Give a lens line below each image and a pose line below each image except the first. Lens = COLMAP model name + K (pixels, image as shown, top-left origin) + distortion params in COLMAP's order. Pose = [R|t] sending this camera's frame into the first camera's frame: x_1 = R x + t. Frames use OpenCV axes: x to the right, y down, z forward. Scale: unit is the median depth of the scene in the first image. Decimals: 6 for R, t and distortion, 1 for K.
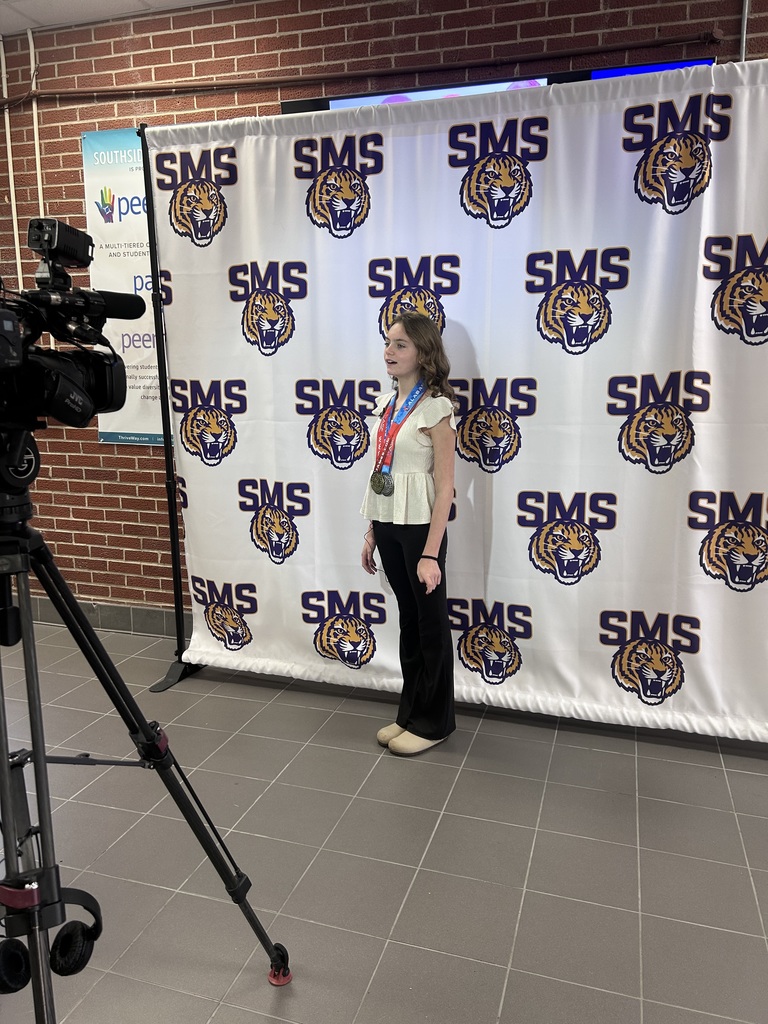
lens RADIAL K [[775.5, 0, 389.0], [0, 775.5, 522.9], [0, 0, 1]] dist [0.011758, -0.006213]
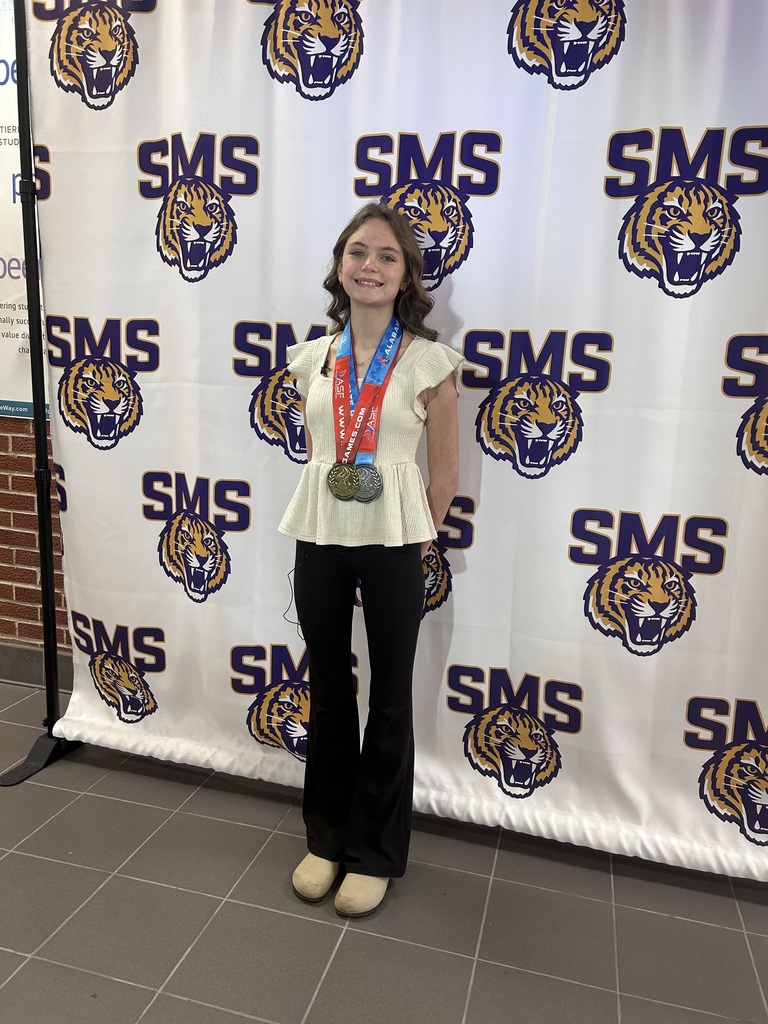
lens RADIAL K [[775.5, 0, 390.0], [0, 775.5, 527.9], [0, 0, 1]] dist [0.011758, -0.006213]
pose [[0.997449, 0.042052, 0.057683, -0.021484], [-0.041940, 0.999115, -0.003147, -0.015711], [-0.057764, 0.000720, 0.998330, 0.348595]]
